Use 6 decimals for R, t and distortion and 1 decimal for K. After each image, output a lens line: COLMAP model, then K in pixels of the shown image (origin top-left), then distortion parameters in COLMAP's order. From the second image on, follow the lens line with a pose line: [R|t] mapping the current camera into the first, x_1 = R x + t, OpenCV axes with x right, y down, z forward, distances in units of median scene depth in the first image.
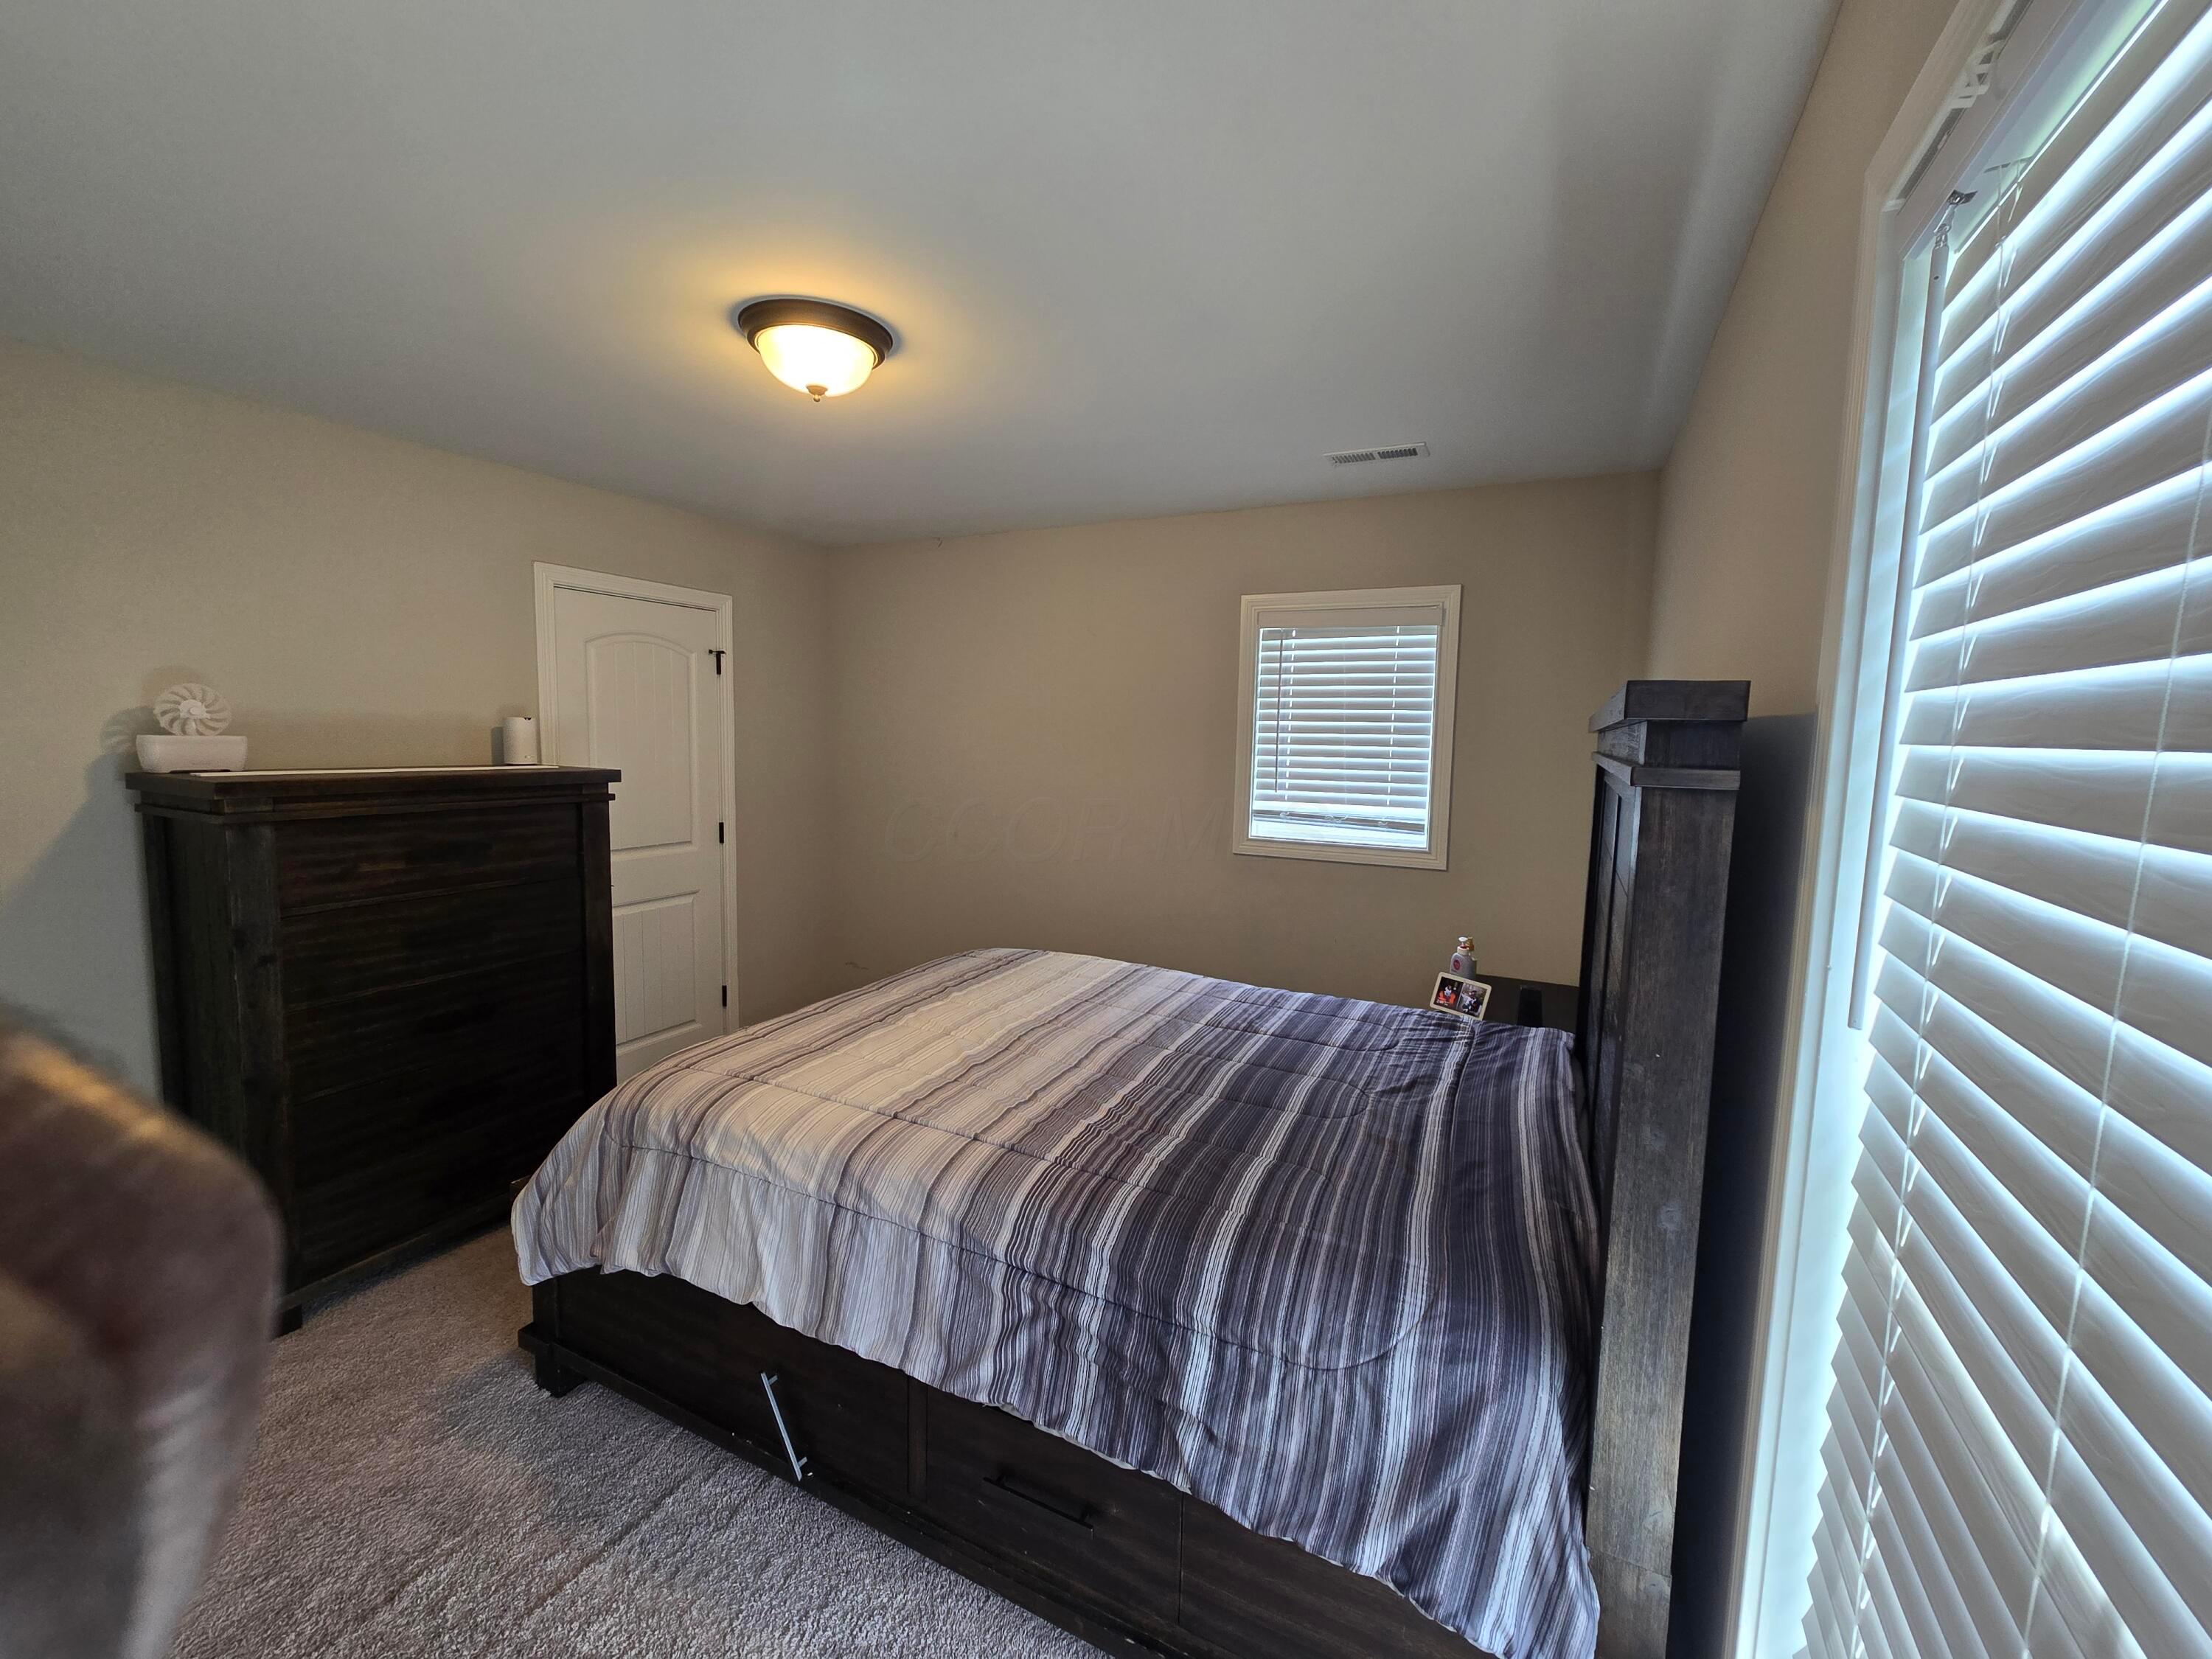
lens RADIAL K [[900.6, 0, 1114.3], [0, 900.6, 812.1], [0, 0, 1]] dist [-0.000132, 0.000027]
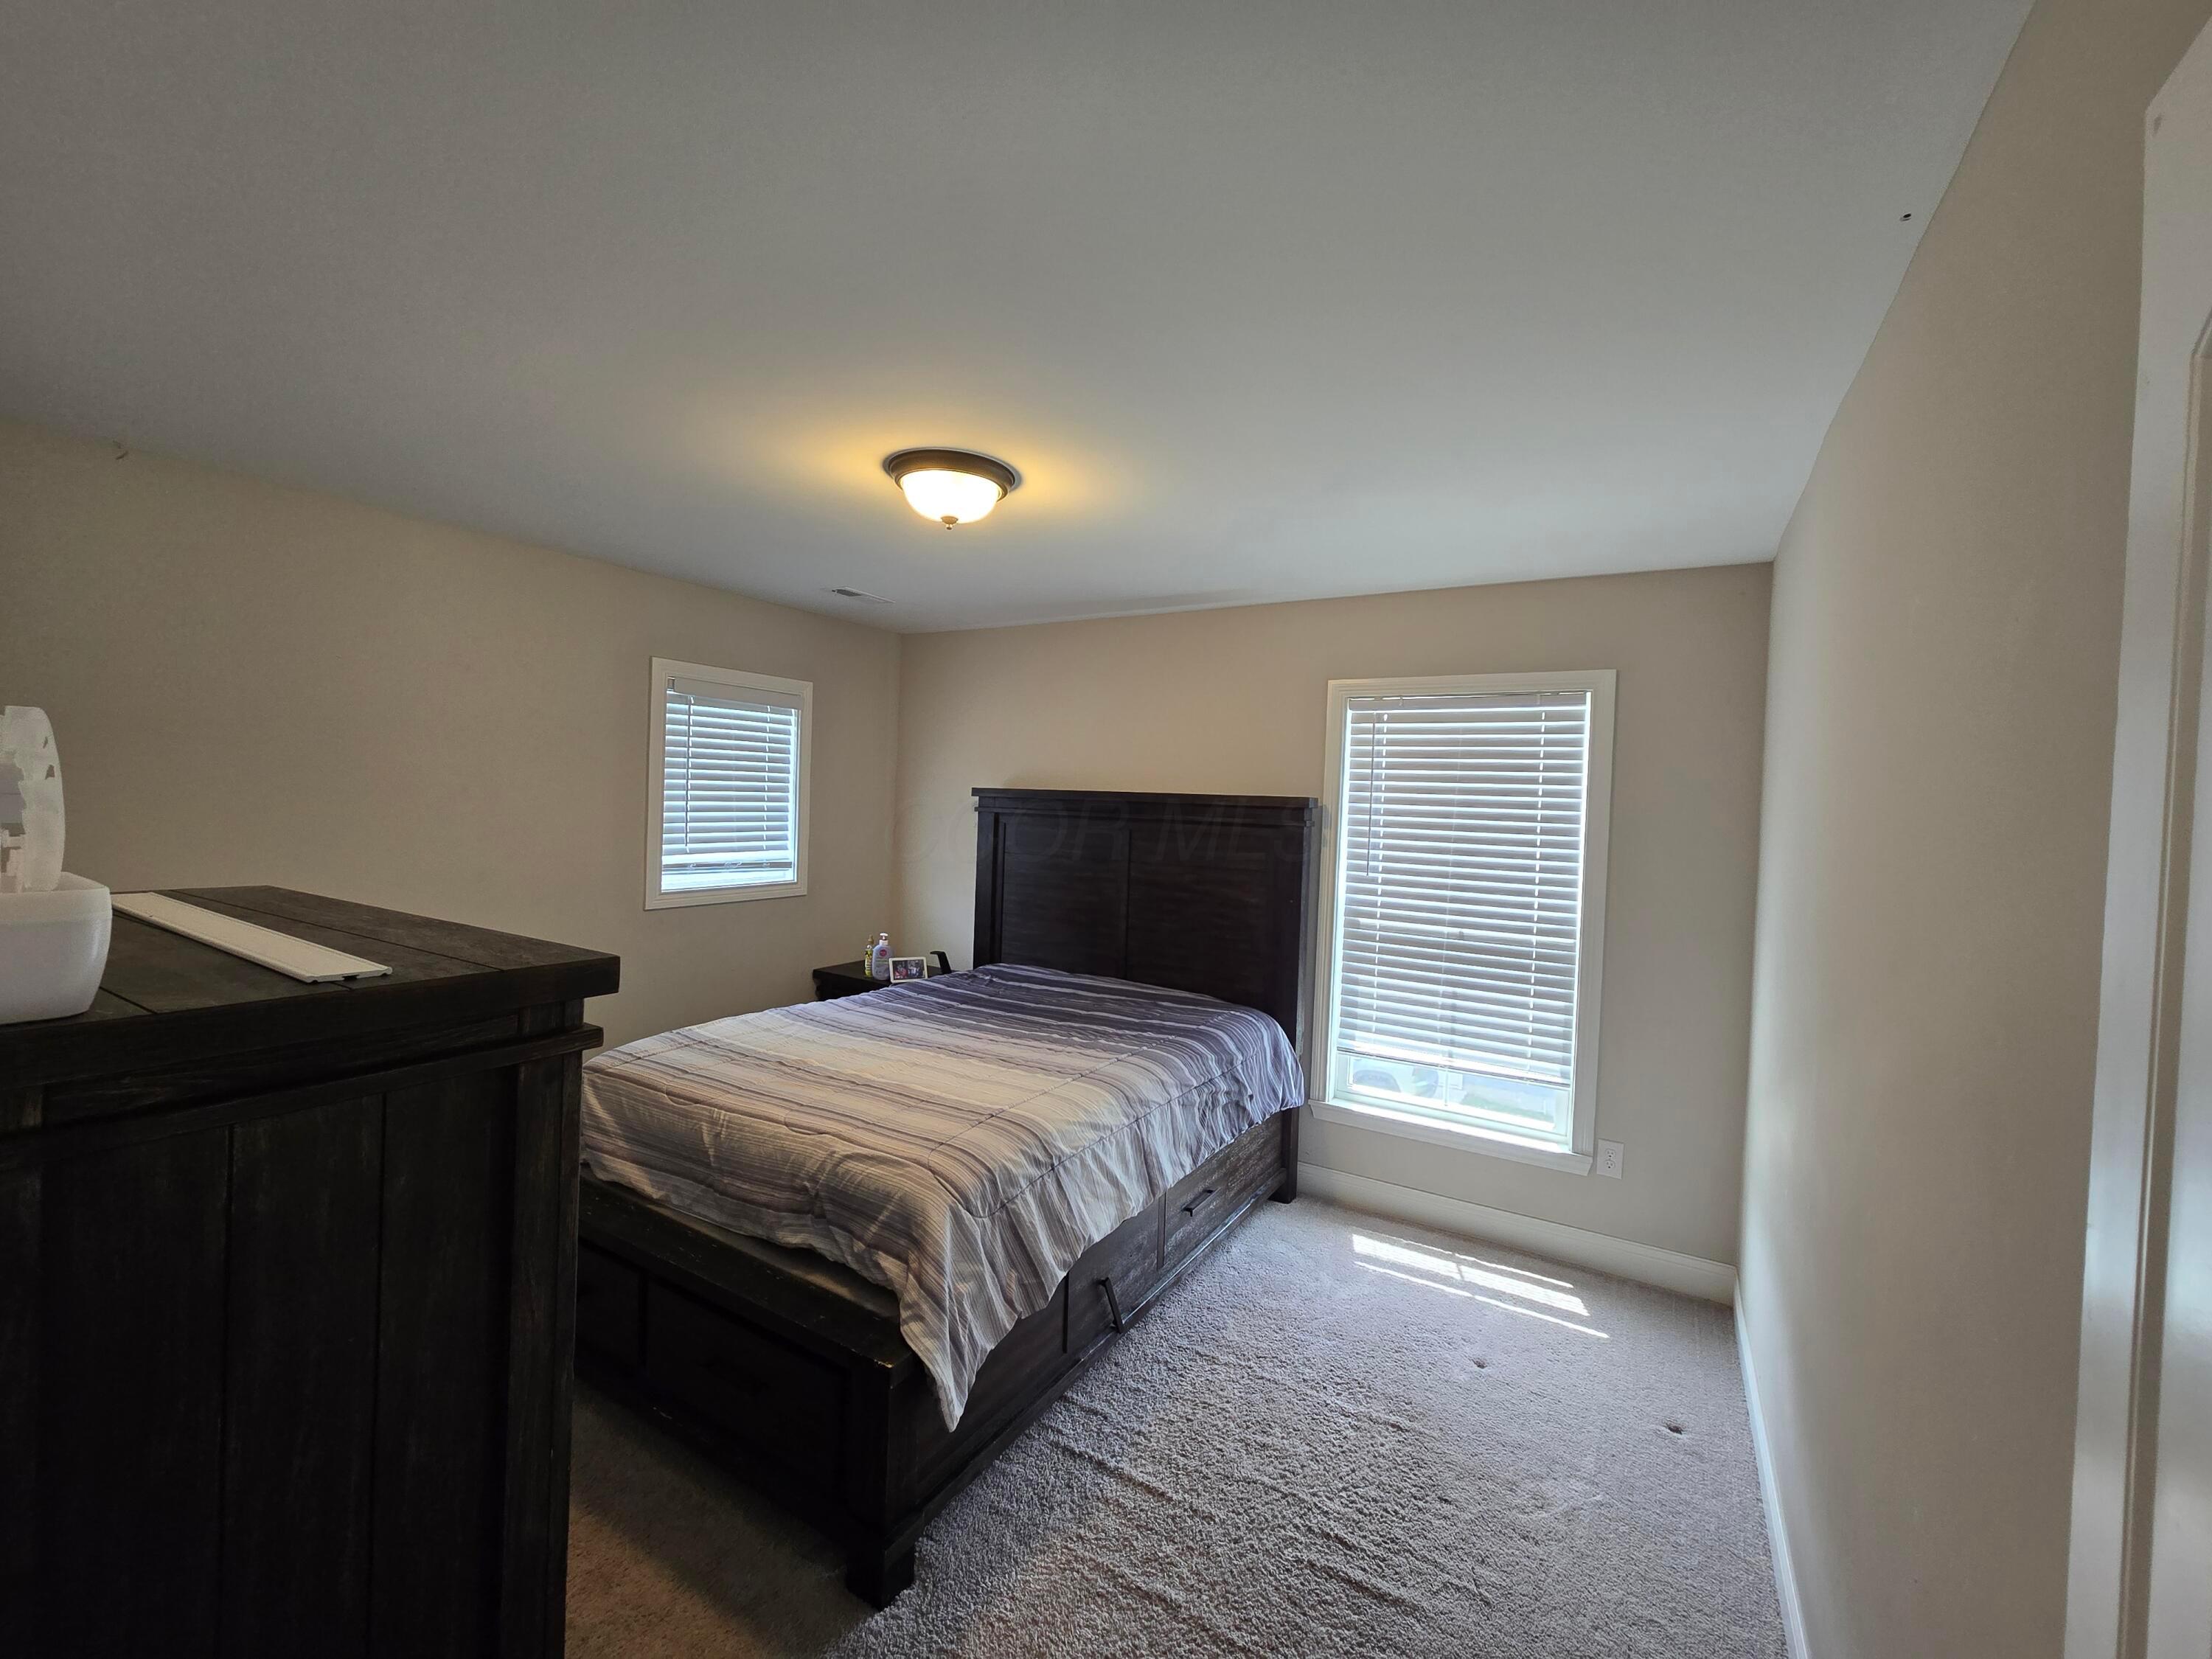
lens RADIAL K [[900.6, 0, 1114.3], [0, 900.6, 812.1], [0, 0, 1]] dist [-0.000132, 0.000027]
pose [[0.073789, -0.033337, 0.996717, -0.905063], [0.056163, 0.997994, 0.029222, -0.069297], [-0.995691, 0.053823, 0.075513, 0.437721]]
